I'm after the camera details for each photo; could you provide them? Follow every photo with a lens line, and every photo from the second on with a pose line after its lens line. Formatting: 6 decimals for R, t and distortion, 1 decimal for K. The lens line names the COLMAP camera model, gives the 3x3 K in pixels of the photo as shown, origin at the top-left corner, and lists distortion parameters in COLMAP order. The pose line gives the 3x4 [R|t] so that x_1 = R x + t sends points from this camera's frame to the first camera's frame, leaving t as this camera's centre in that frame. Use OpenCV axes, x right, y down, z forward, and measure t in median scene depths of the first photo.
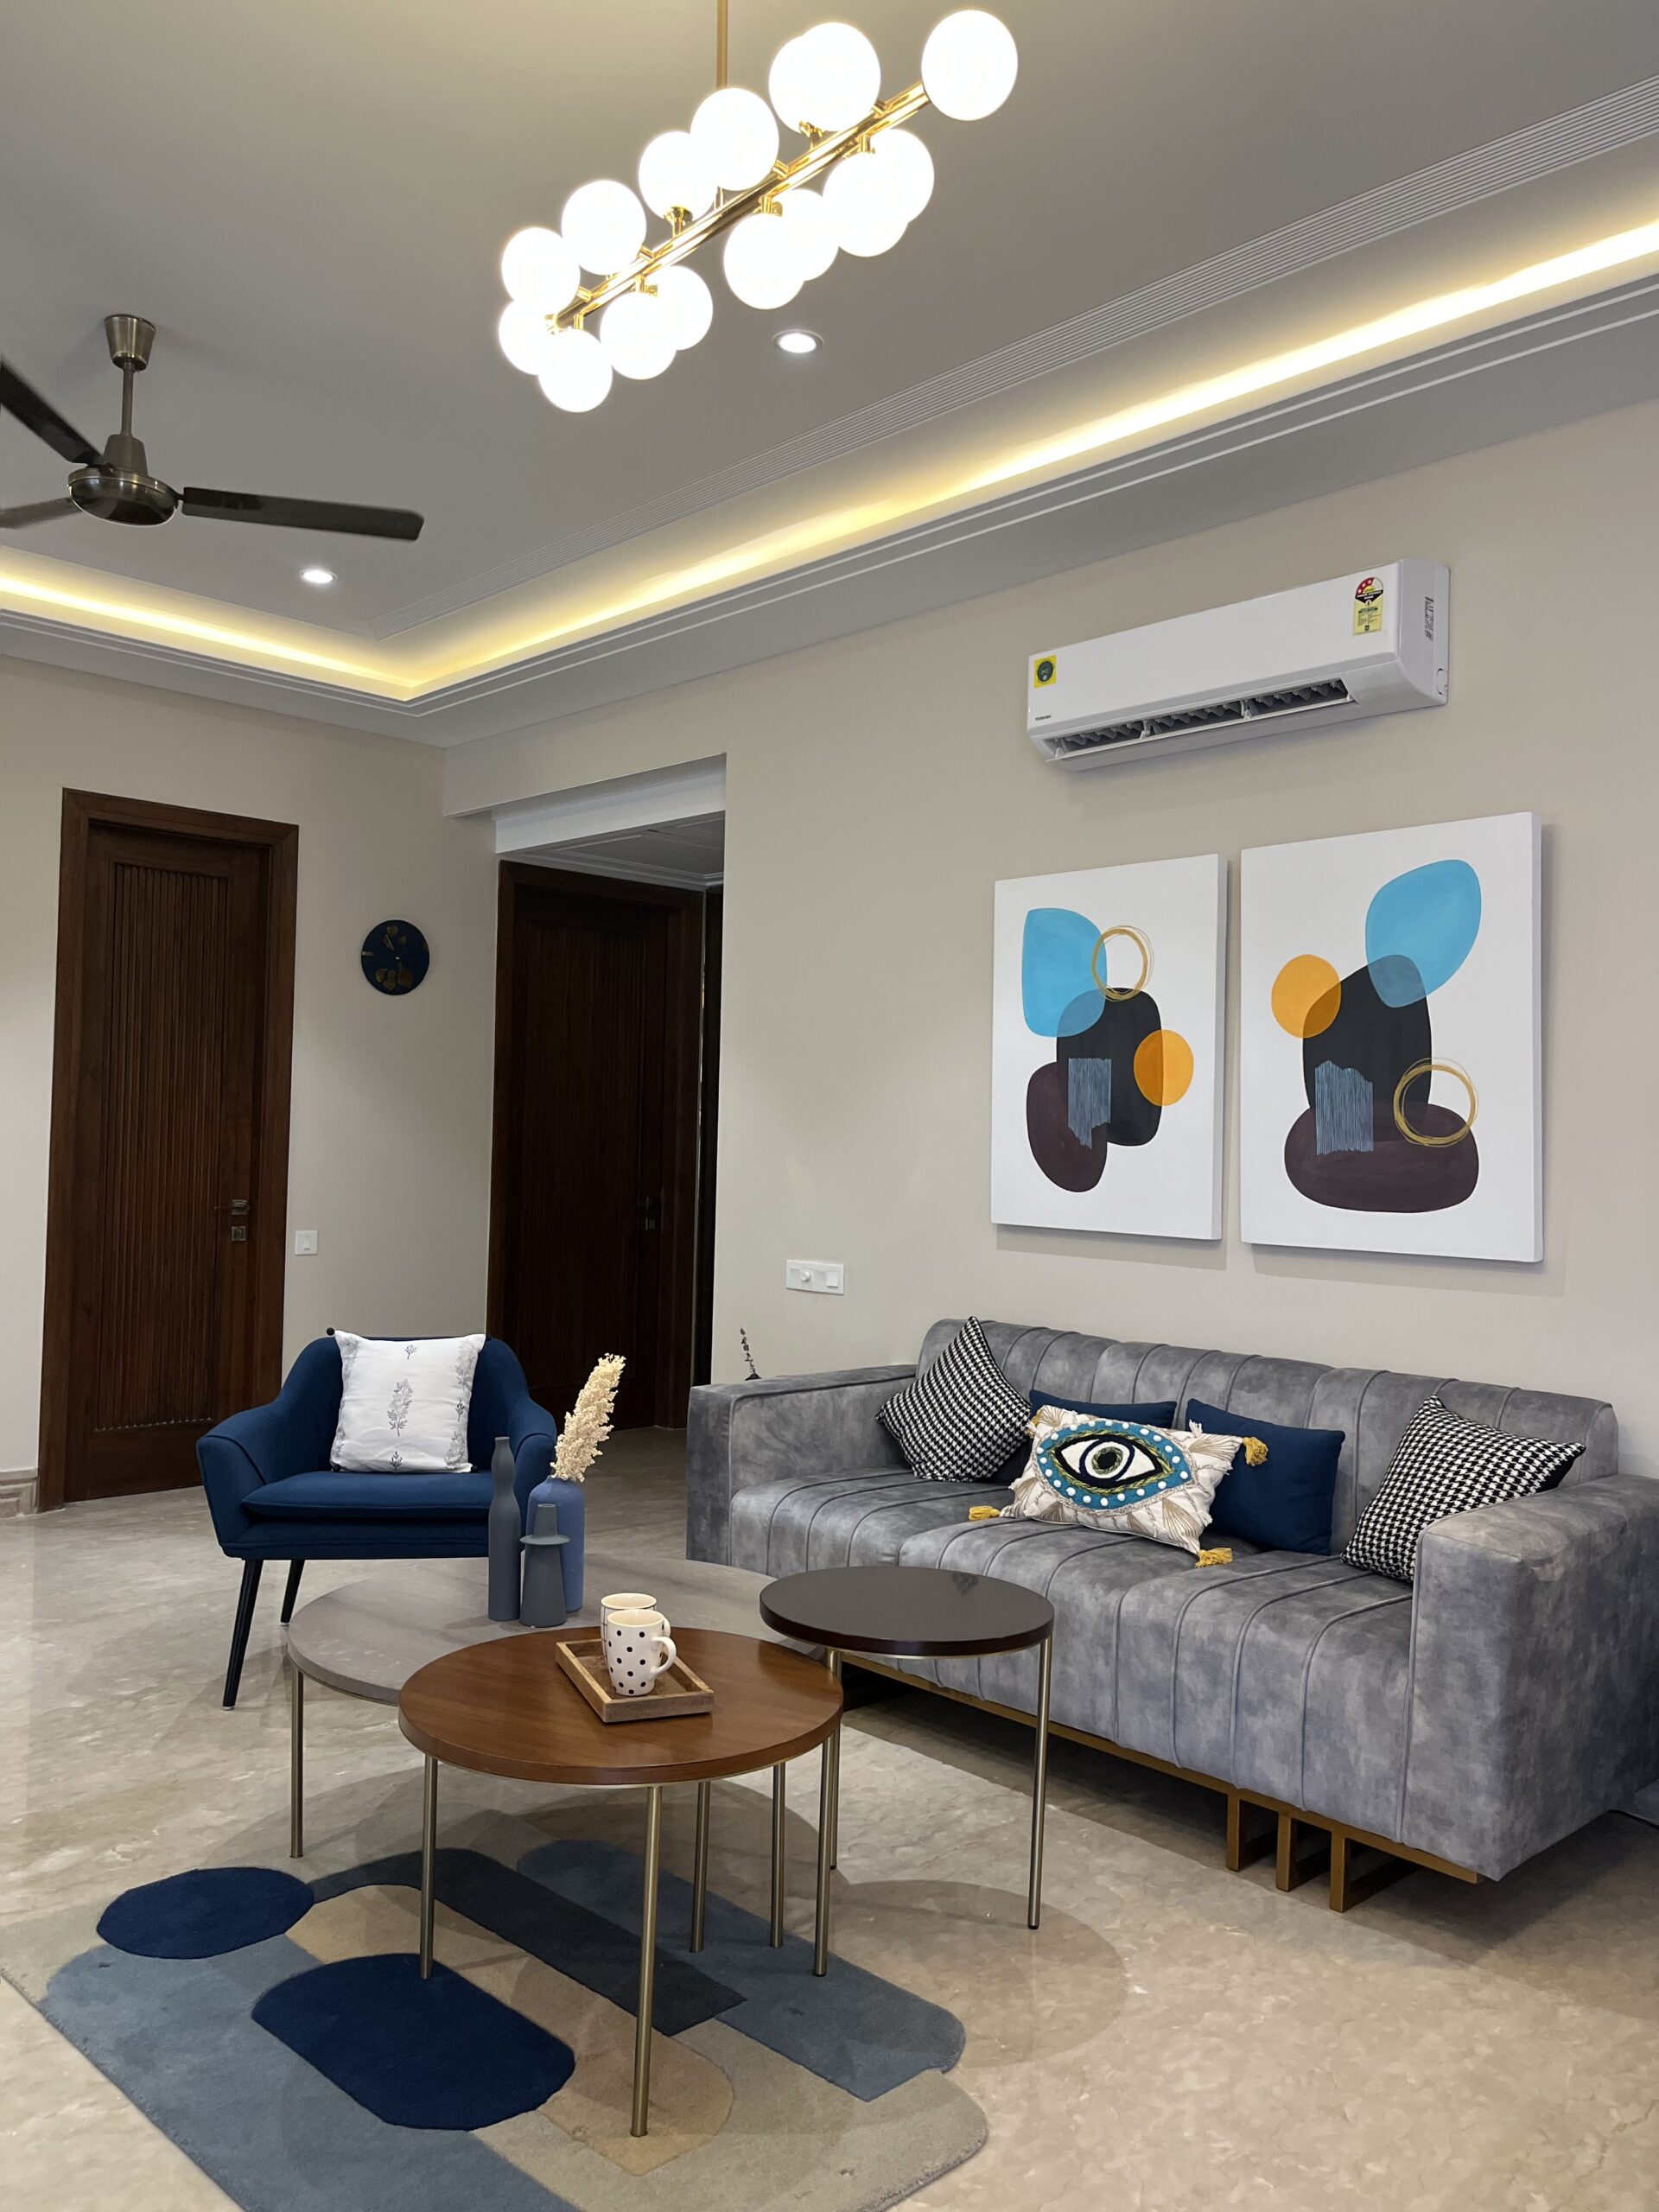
lens RADIAL K [[1687.9, 0, 829.5], [0, 1687.9, 1106.0], [0, 0, 1]] dist [0.069612, -0.100468]
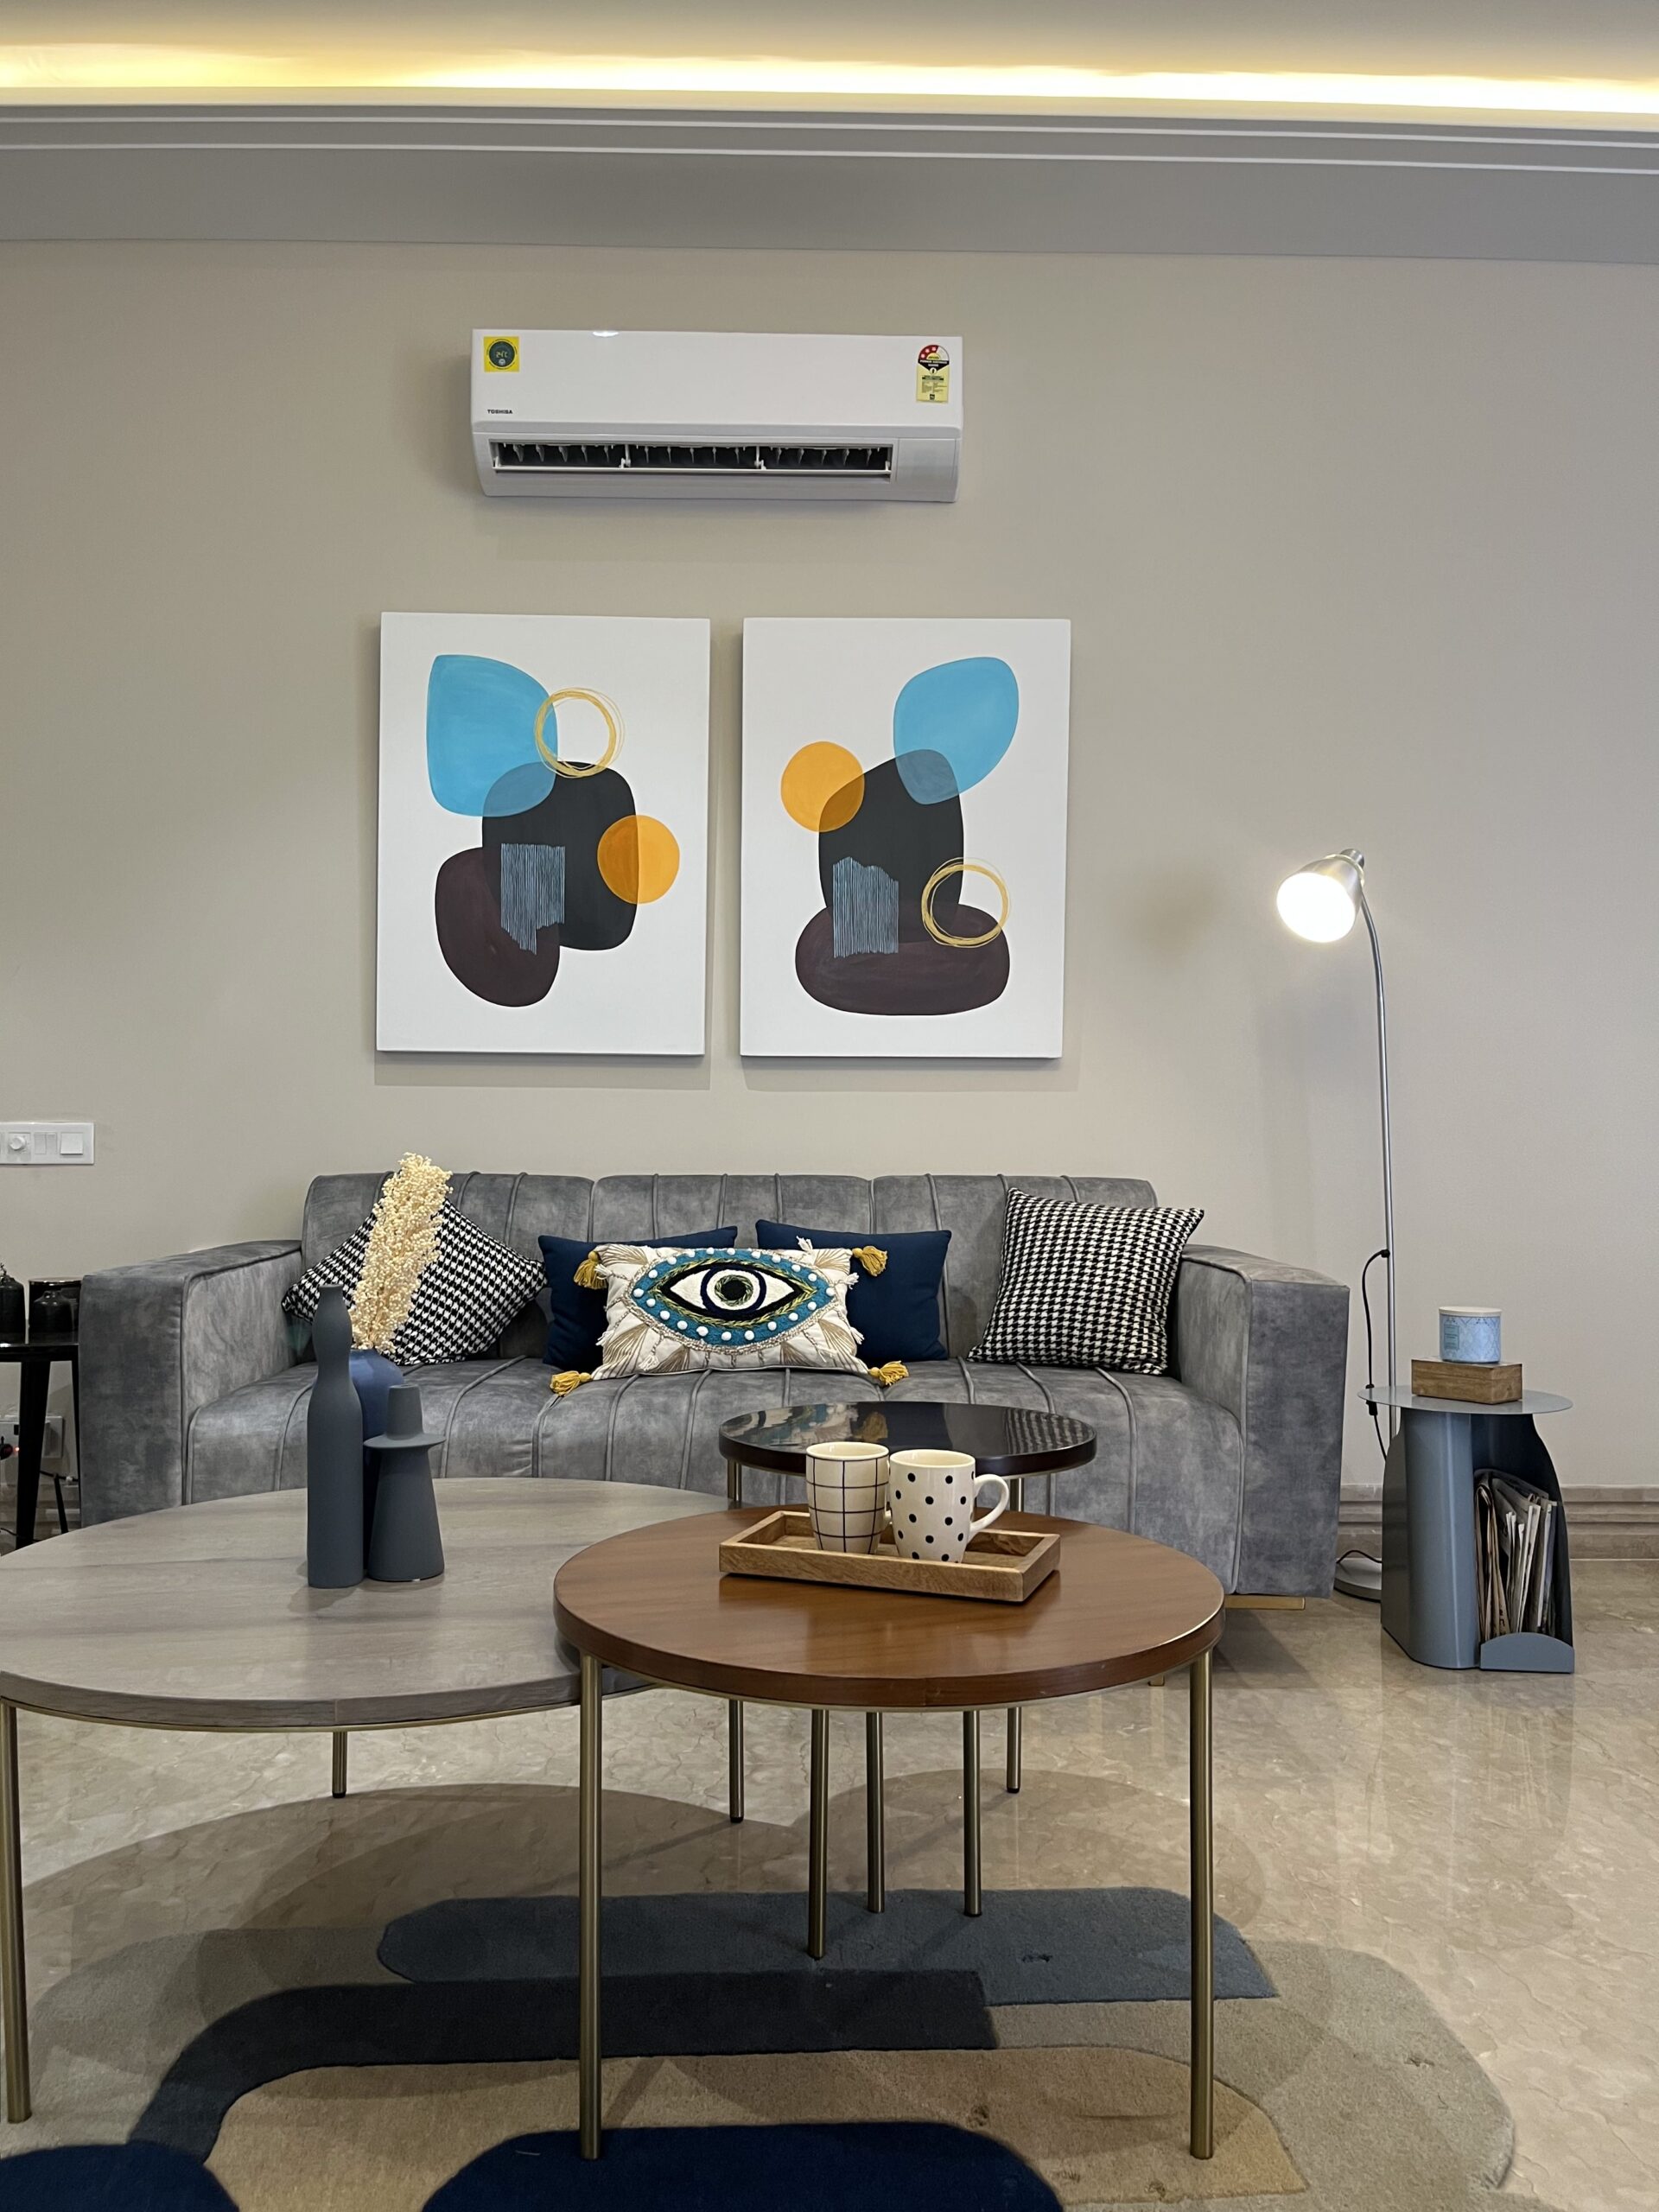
lens RADIAL K [[1668.6, 0, 829.5], [0, 1668.6, 1106.0], [0, 0, 1]] dist [0.079768, -0.141044]
pose [[0.677631, -0.009129, 0.735346, -0.414853], [-0.006487, 0.999810, 0.018390, 0.098541], [-0.735374, -0.017232, 0.677443, 0.387909]]
